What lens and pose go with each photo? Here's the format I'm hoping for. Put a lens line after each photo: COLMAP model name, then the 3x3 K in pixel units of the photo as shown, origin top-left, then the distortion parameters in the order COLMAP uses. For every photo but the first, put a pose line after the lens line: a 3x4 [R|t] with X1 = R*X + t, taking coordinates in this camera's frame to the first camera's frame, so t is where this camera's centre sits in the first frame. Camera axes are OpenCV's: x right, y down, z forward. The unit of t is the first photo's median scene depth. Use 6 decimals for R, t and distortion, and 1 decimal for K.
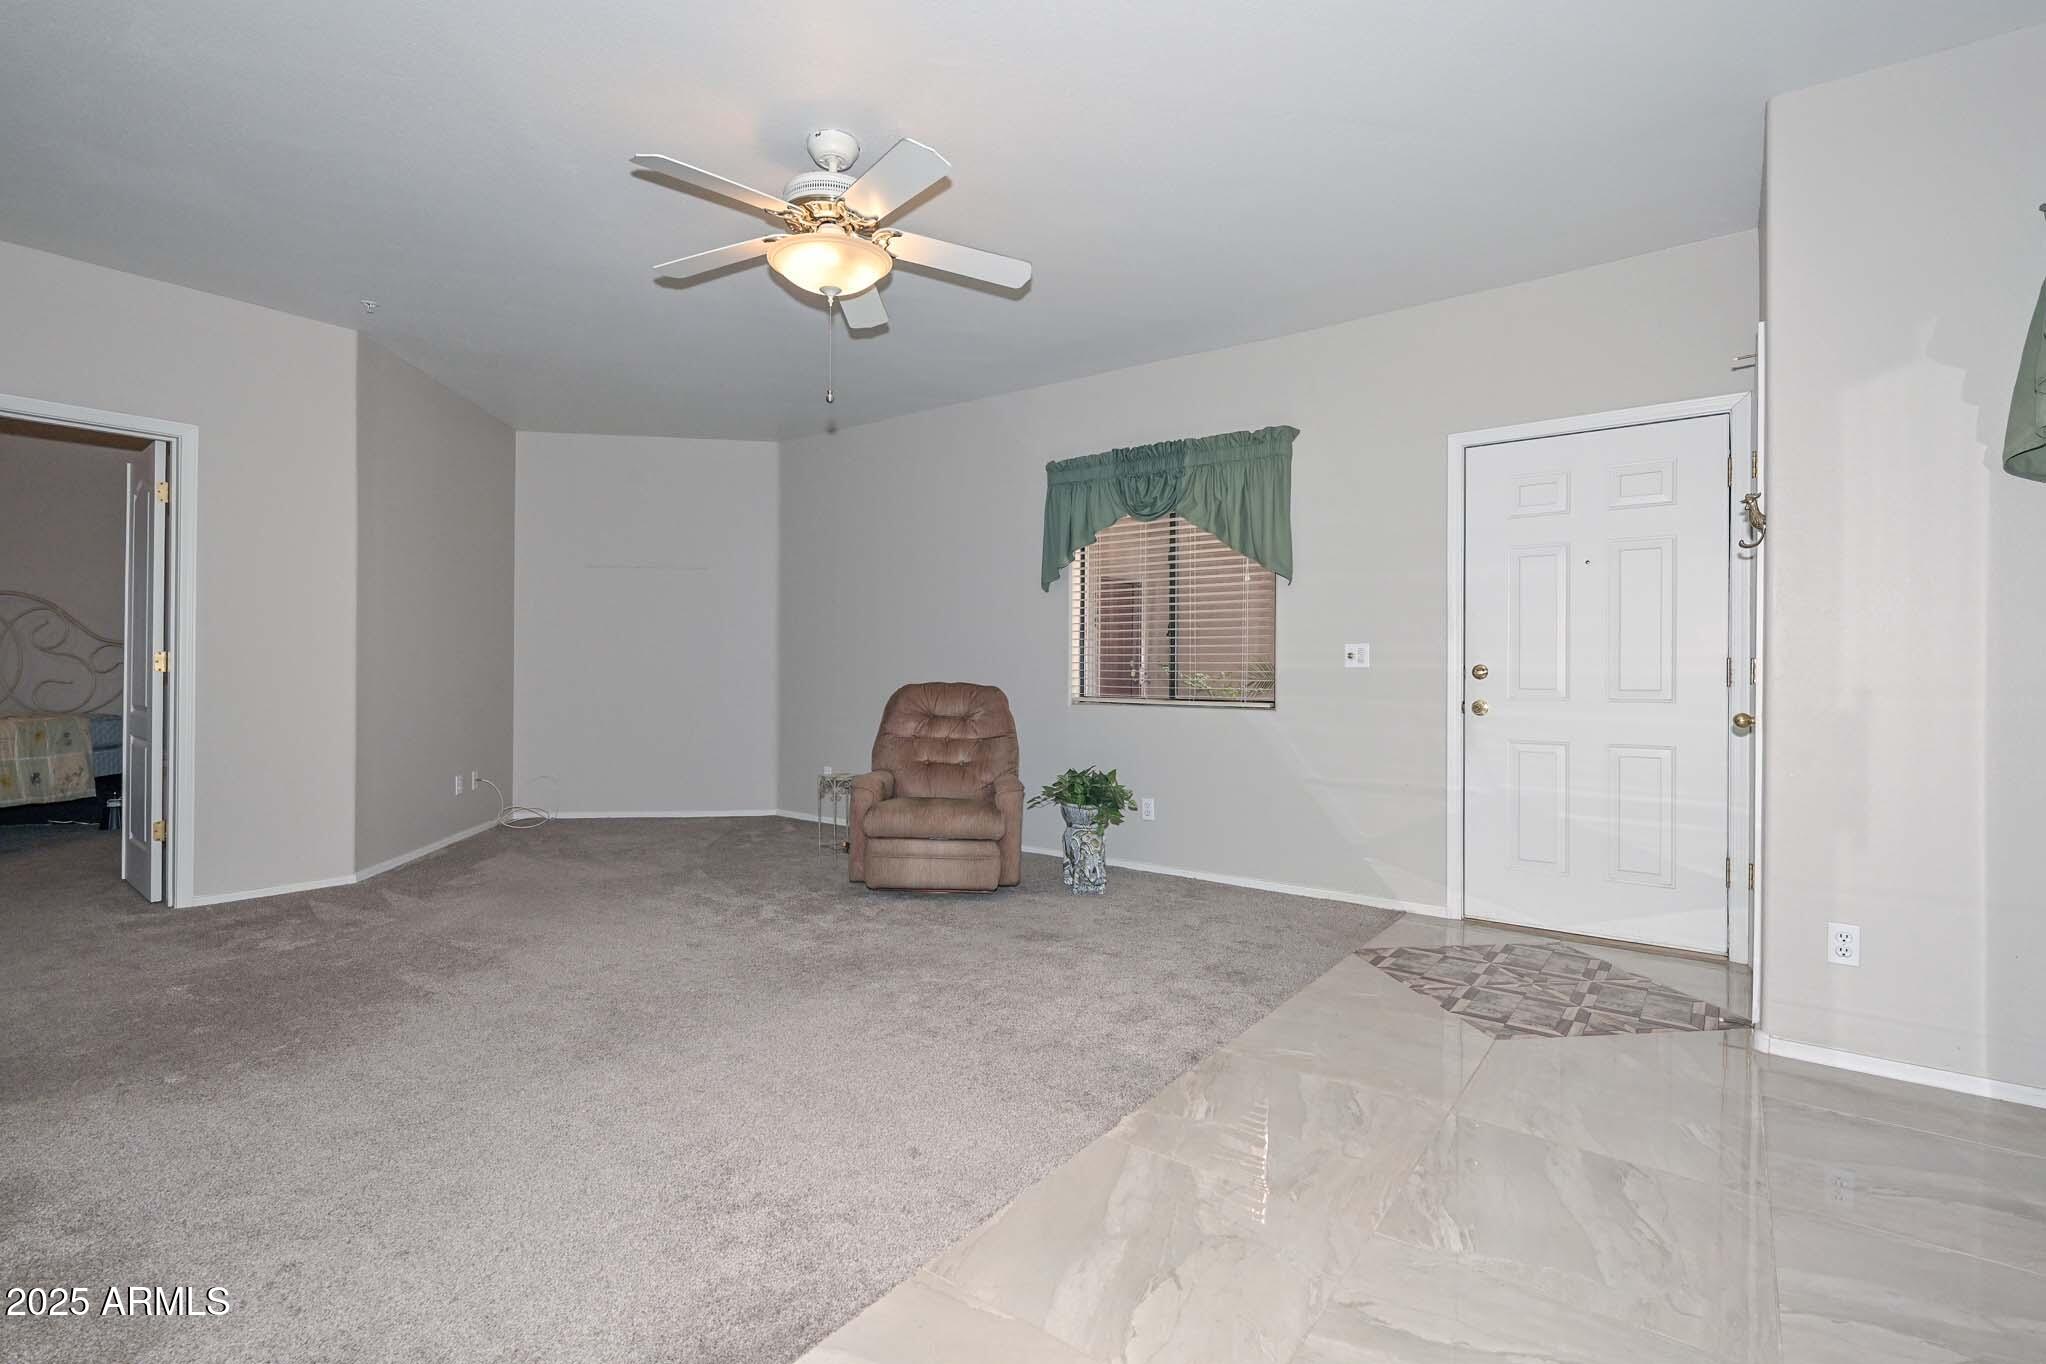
lens RADIAL K [[946.3, 0, 1023.0], [0, 946.3, 682.0], [0, 0, 1]] dist [-0.001040, -0.000519]
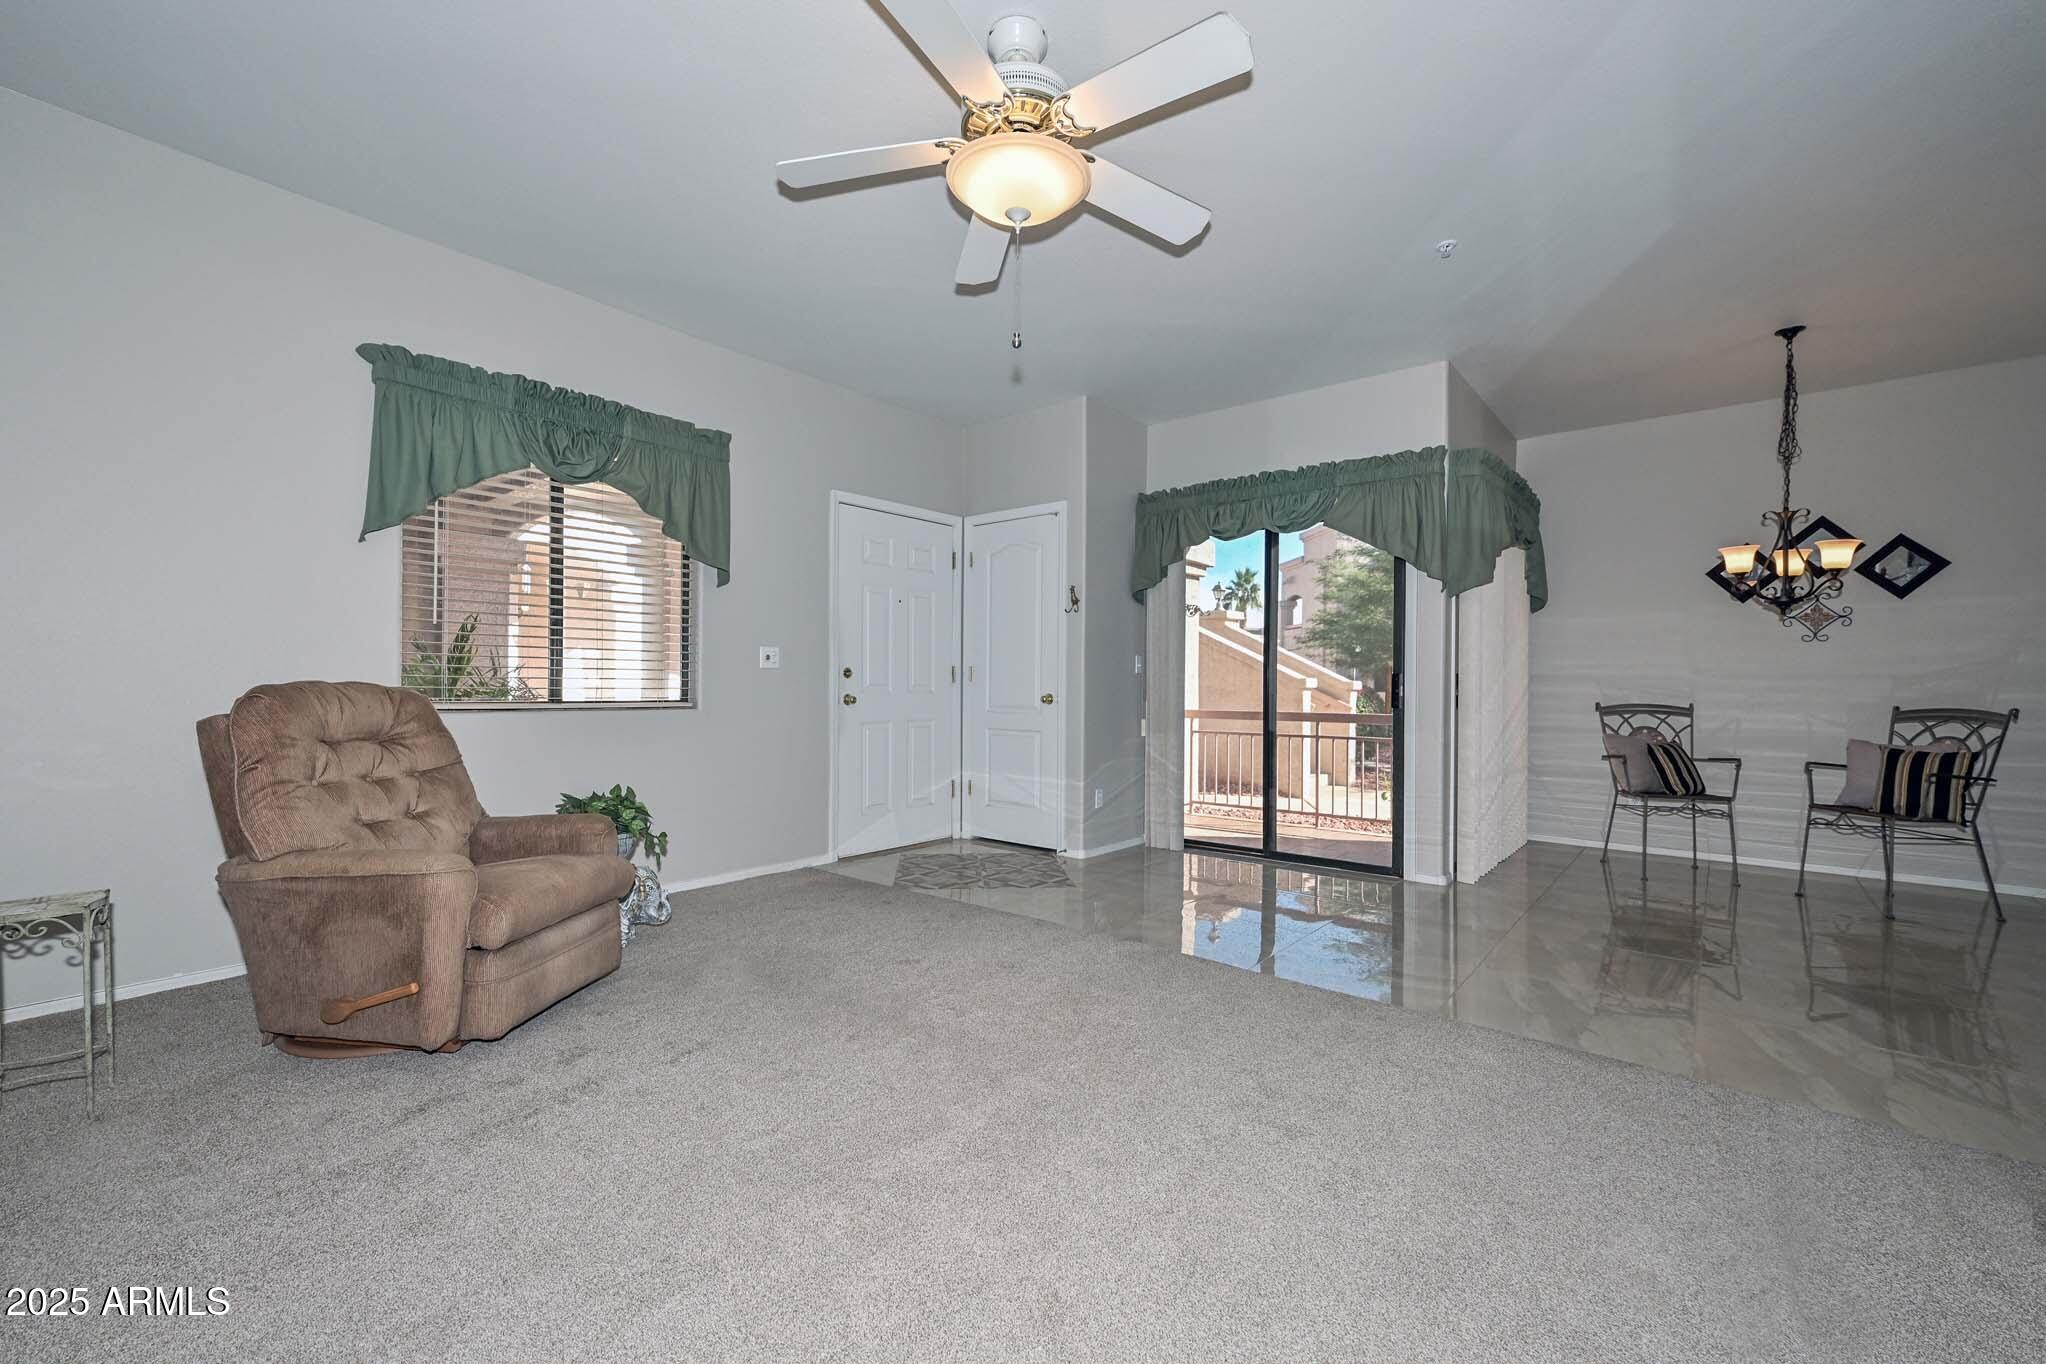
lens RADIAL K [[833.5, 0, 1023.0], [0, 833.5, 682.0], [0, 0, 1]] dist [0.019744, 0.000139]
pose [[0.051678, 0.000410, 0.998664, -0.892448], [0.005494, 0.999985, -0.000695, 0.006562], [-0.998649, 0.005522, 0.051675, 0.887631]]
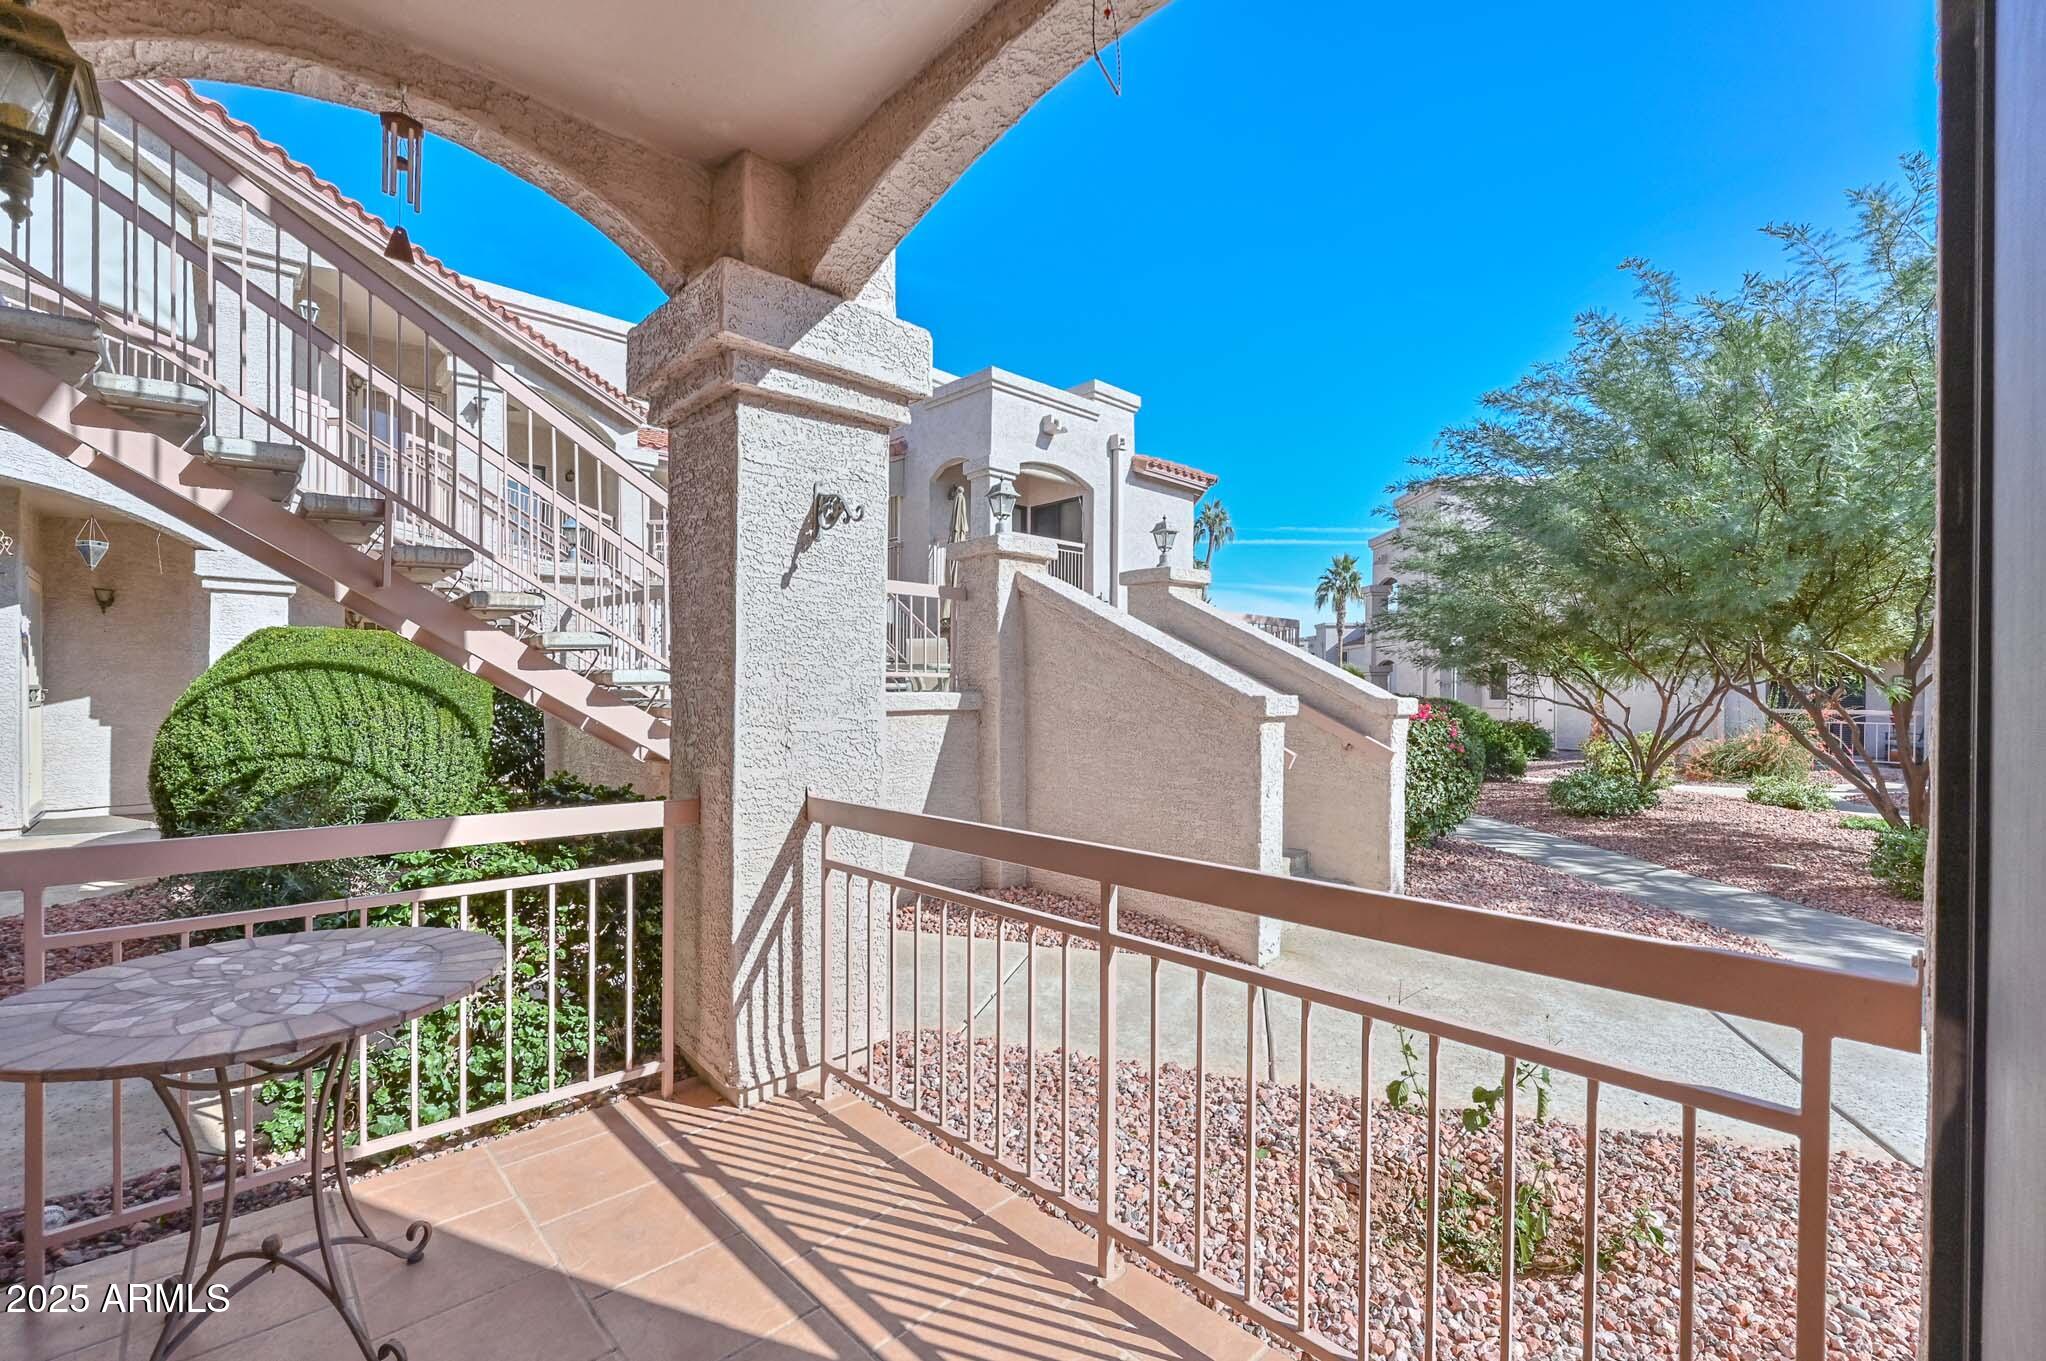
lens RADIAL K [[873.4, 0, 1019.5], [0, 873.4, 689.1], [0, 0, 1]] dist [0.001615, 0.000282]
pose [[0.162832, -0.003329, 0.986648, 0.664274], [0.011011, 0.999938, 0.001556, -0.018625], [-0.986592, 0.010610, 0.162859, 0.216212]]
